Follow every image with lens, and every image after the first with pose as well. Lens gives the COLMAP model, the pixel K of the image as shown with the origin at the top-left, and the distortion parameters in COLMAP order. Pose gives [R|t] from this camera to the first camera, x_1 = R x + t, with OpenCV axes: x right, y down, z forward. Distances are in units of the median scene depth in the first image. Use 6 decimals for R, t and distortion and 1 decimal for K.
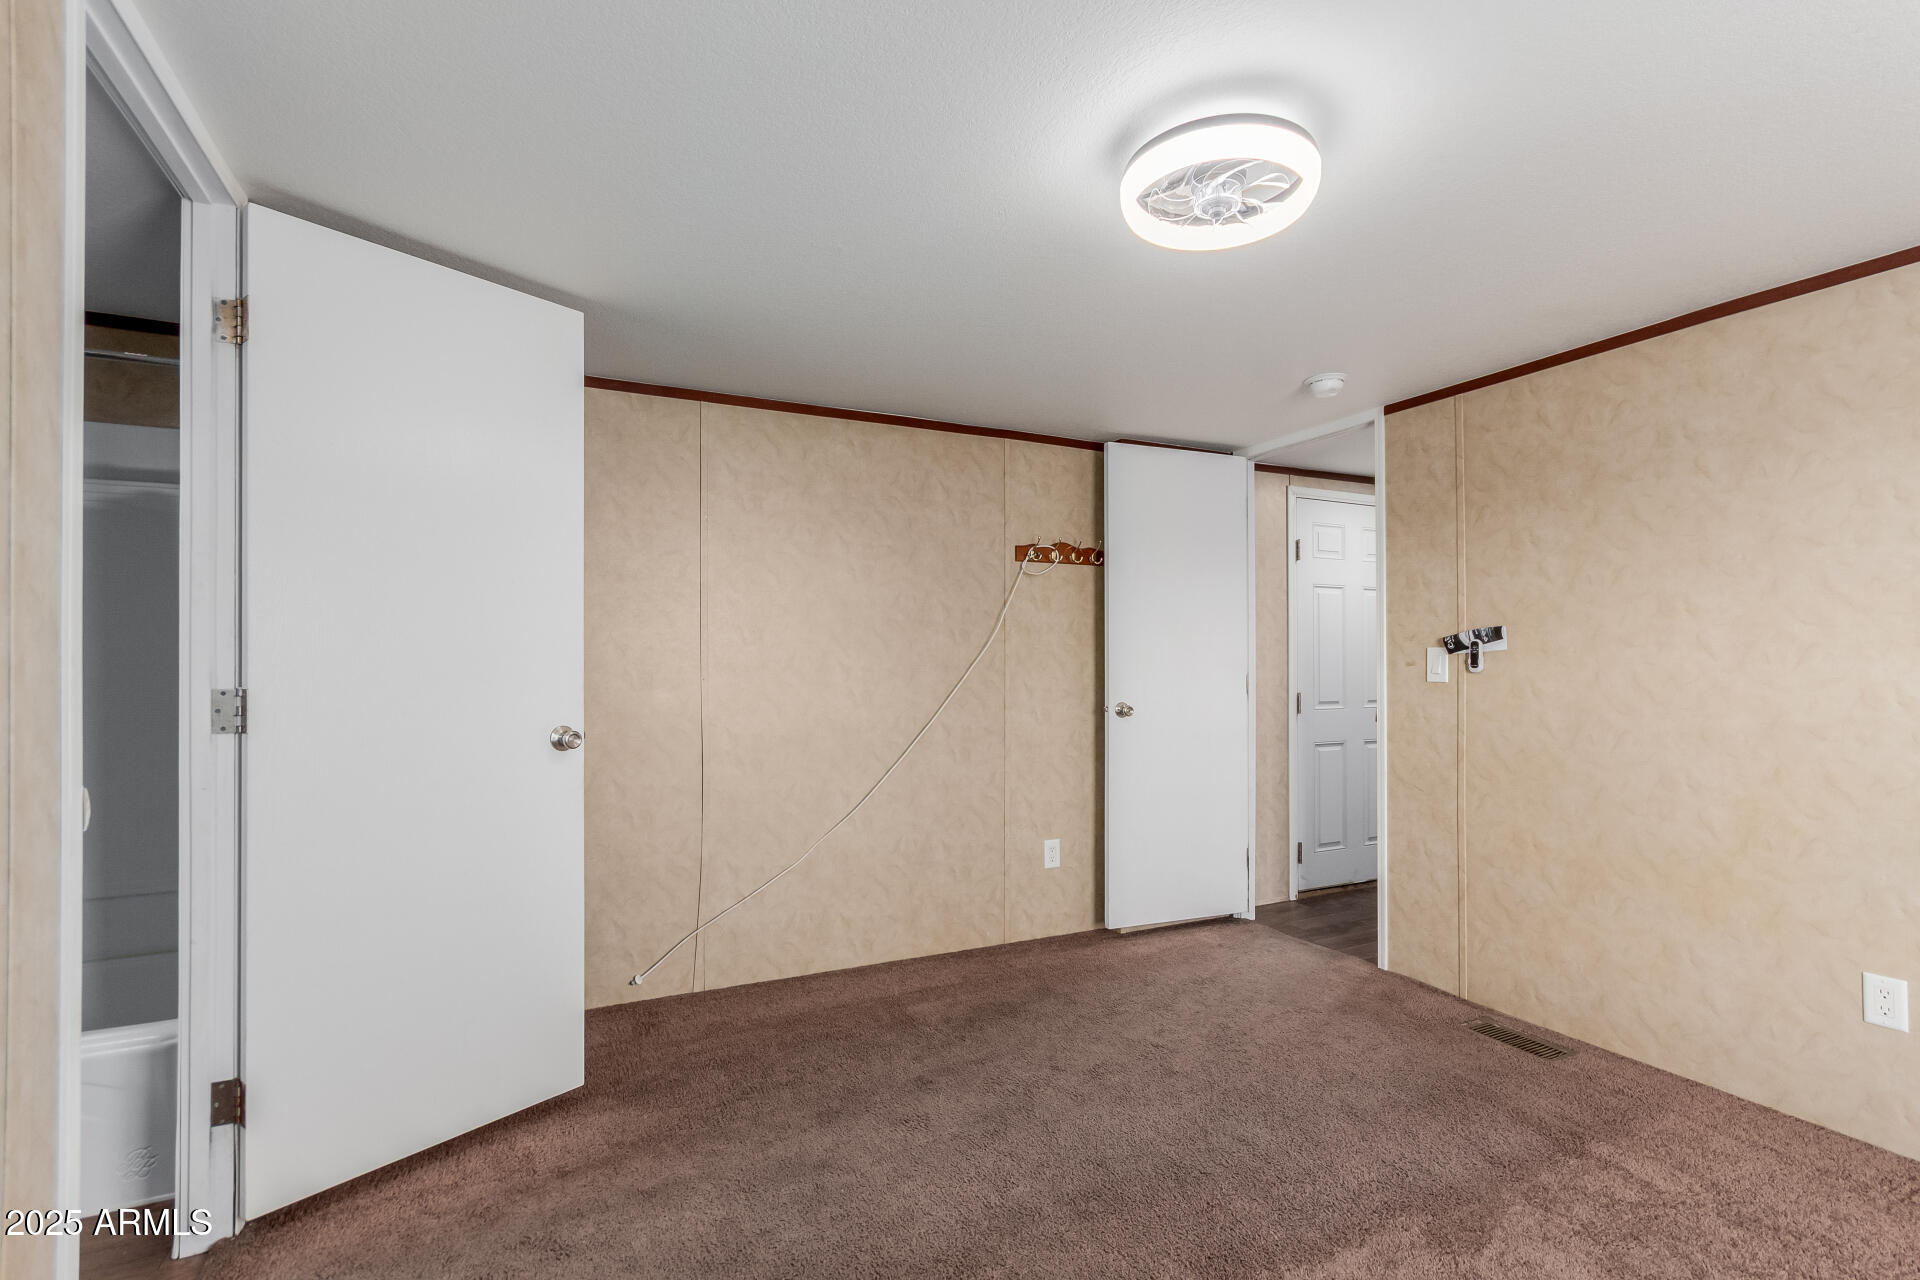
lens RADIAL K [[907.7, 0, 963.1], [0, 907.7, 656.4], [0, 0, 1]] dist [-0.003963, -0.000002]
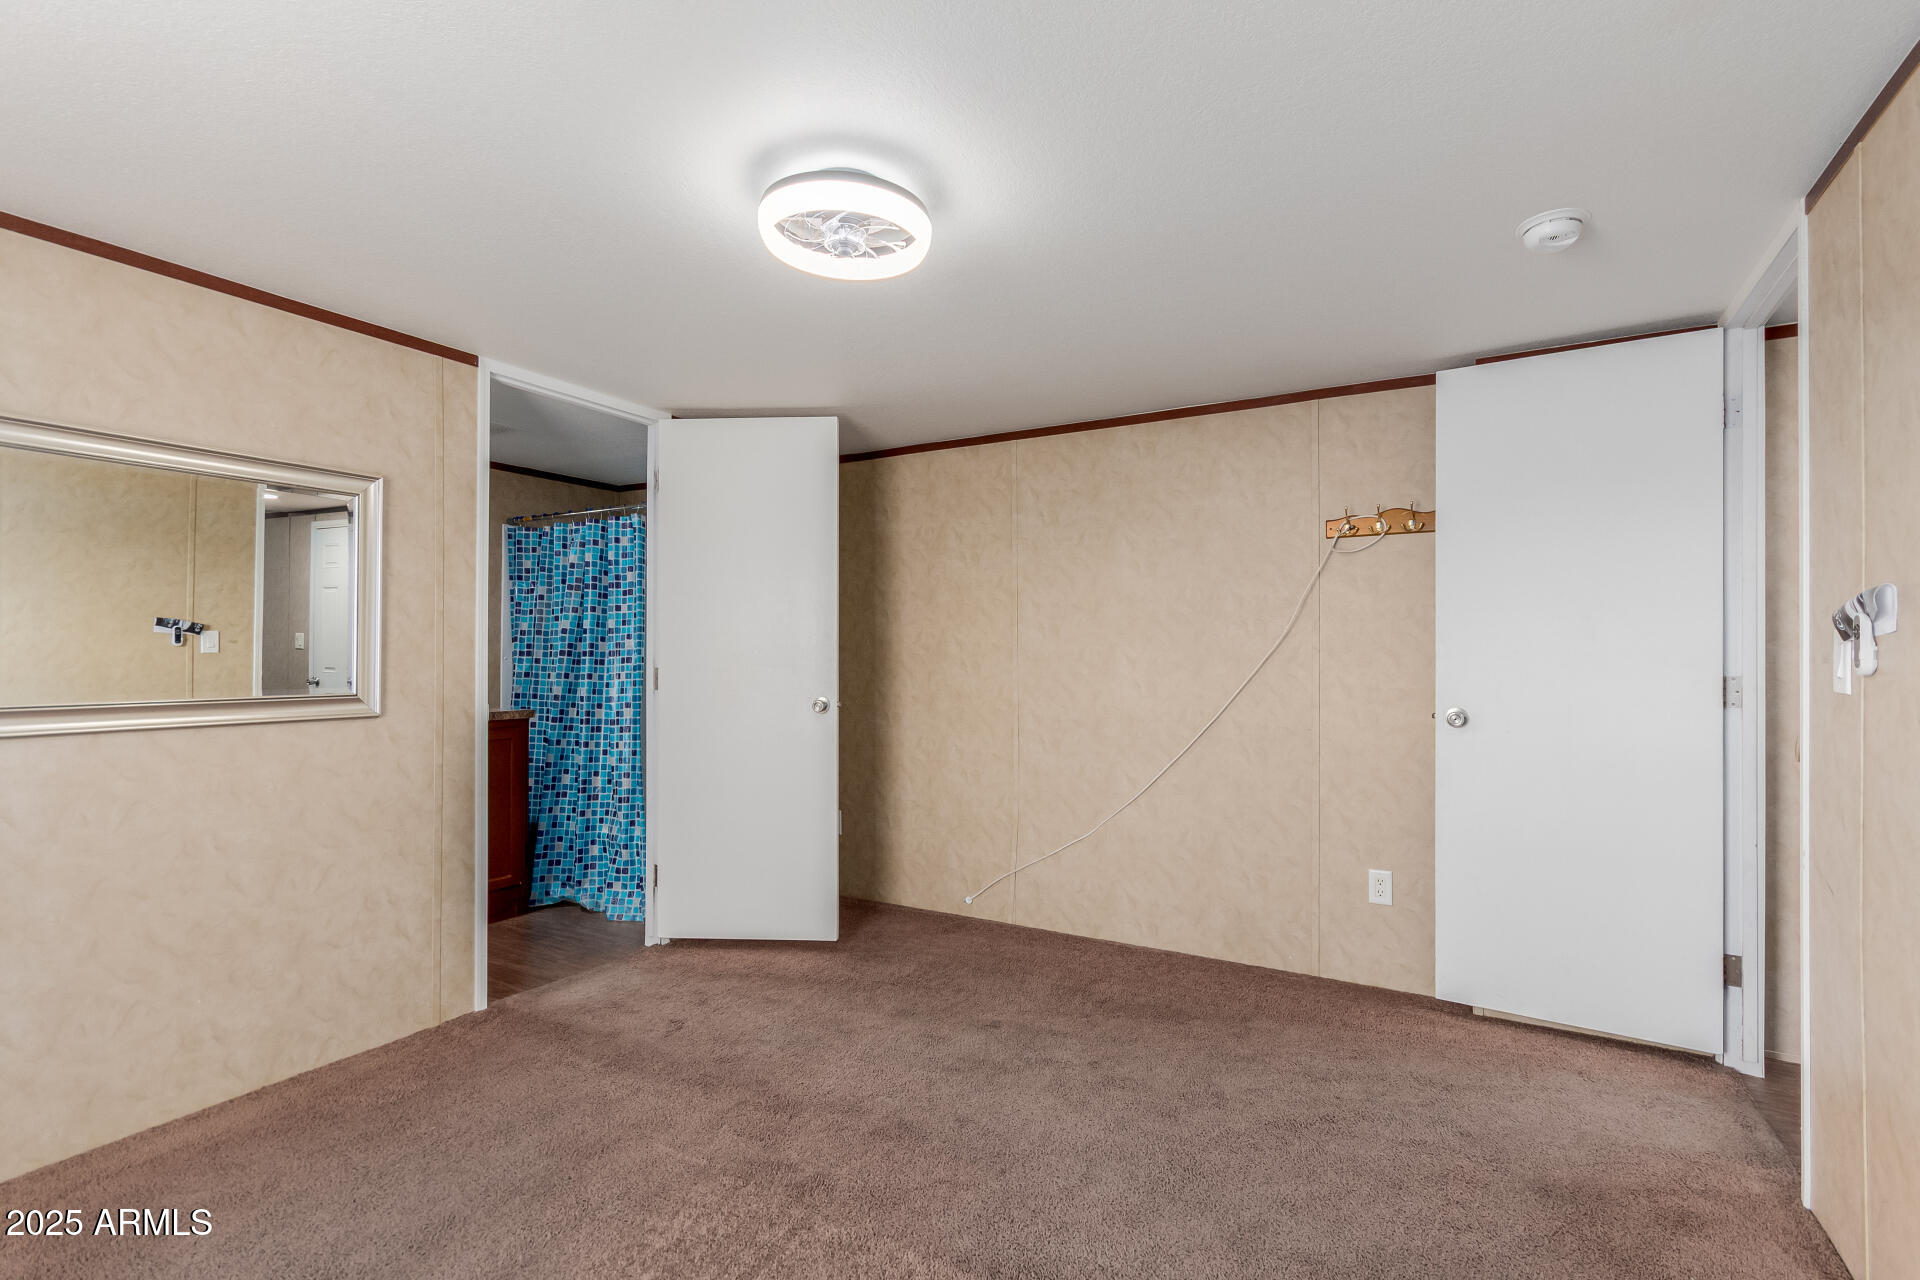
lens RADIAL K [[894.1, 0, 963.1], [0, 894.1, 659.0], [0, 0, 1]] dist [0.000715, 0.001222]
pose [[0.549986, 0.001951, -0.835171, 0.639867], [-0.000071, 0.999997, 0.002289, 0.008989], [0.835174, -0.001200, 0.549985, 0.265746]]
